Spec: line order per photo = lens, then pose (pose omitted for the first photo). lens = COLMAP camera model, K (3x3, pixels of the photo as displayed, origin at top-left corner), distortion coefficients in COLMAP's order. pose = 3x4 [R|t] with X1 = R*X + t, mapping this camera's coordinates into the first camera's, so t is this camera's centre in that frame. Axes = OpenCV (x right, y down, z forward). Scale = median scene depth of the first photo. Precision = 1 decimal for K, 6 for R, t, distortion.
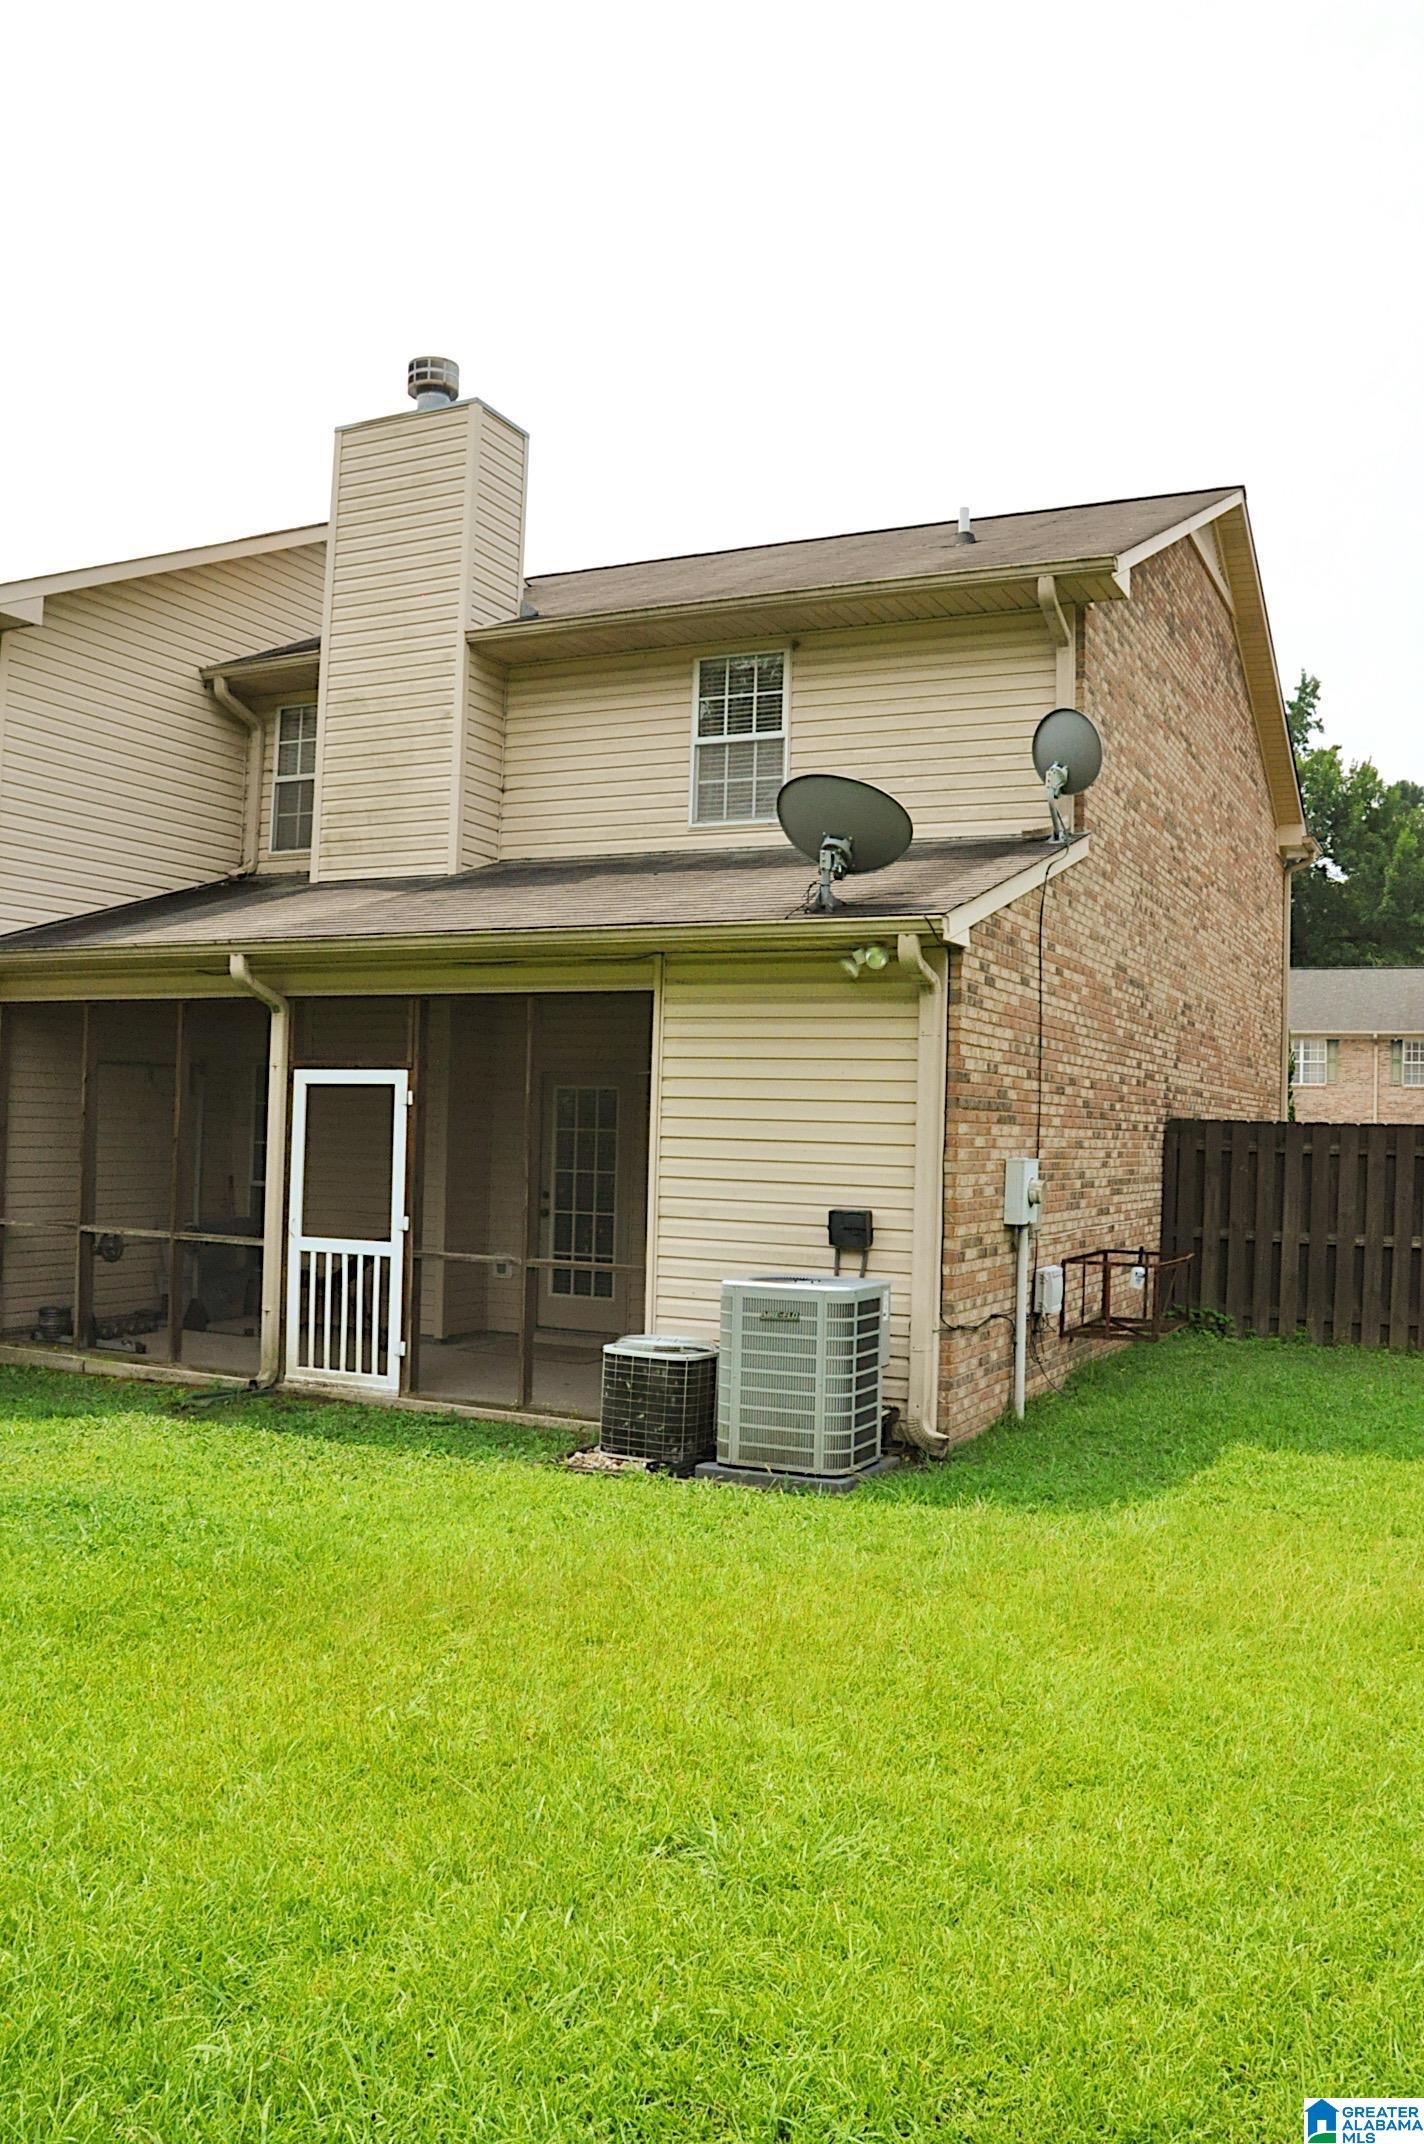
lens RADIAL K [[1699.3, 0, 712.0], [0, 1699.3, 1072.0], [0, 0, 1]] dist [-0.163856, 0.144322]
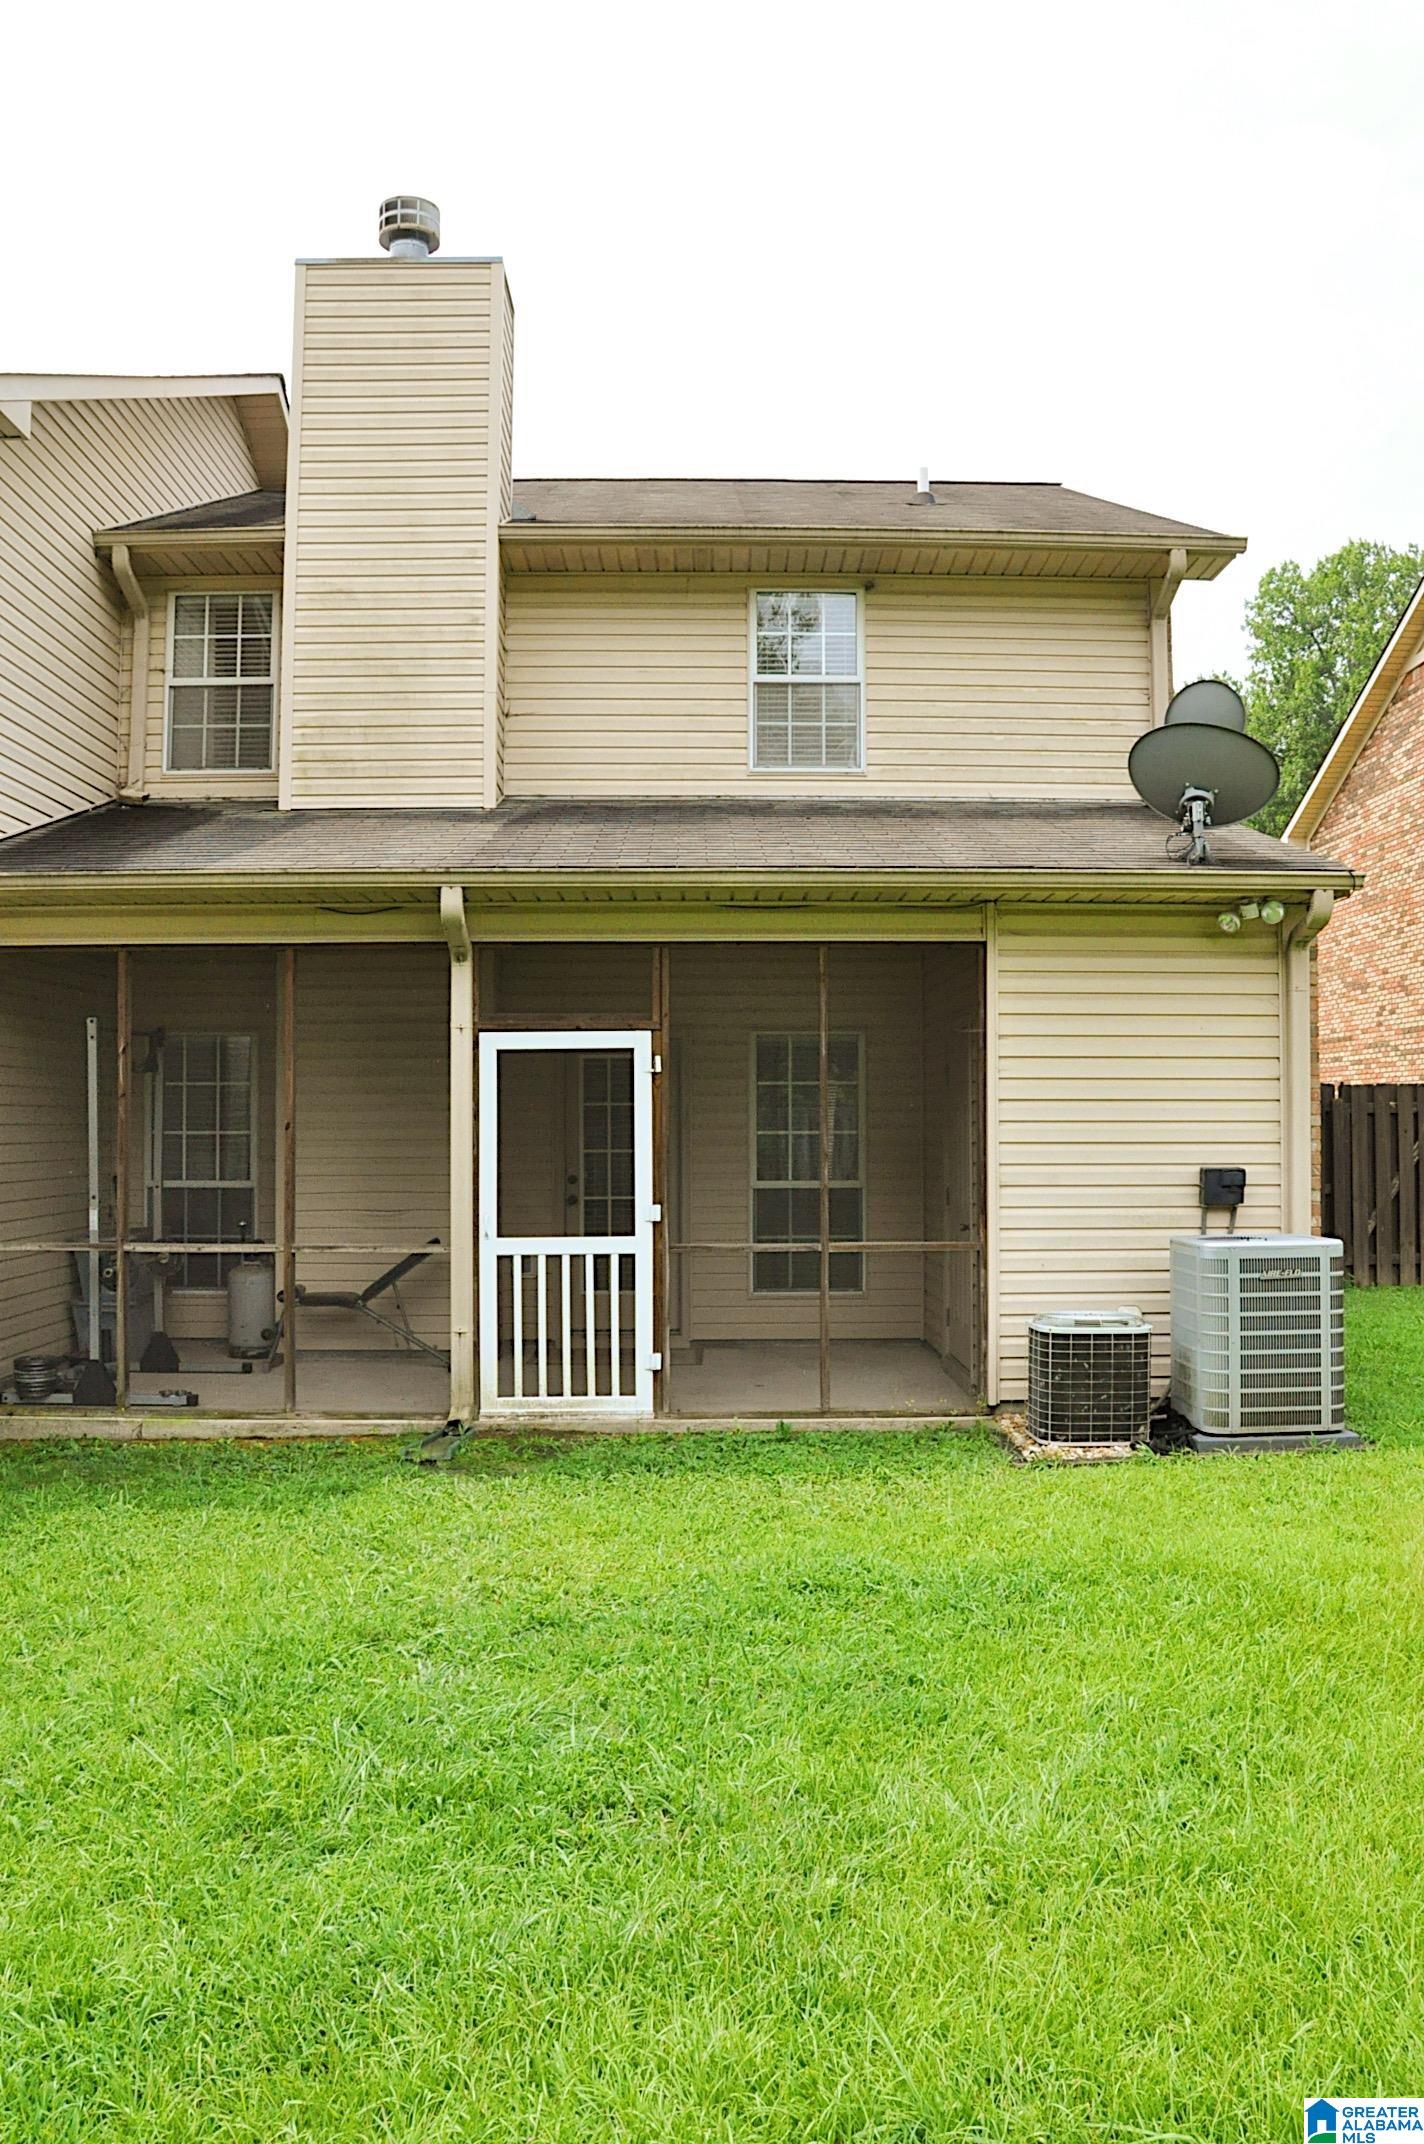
lens RADIAL K [[1699.3, 0, 712.0], [0, 1699.3, 1072.0], [0, 0, 1]] dist [-0.163856, 0.144322]
pose [[0.888796, -0.014133, 0.458085, -0.530719], [0.011228, 0.999896, 0.009065, 0.011620], [-0.458165, -0.002914, 0.888862, 0.227803]]
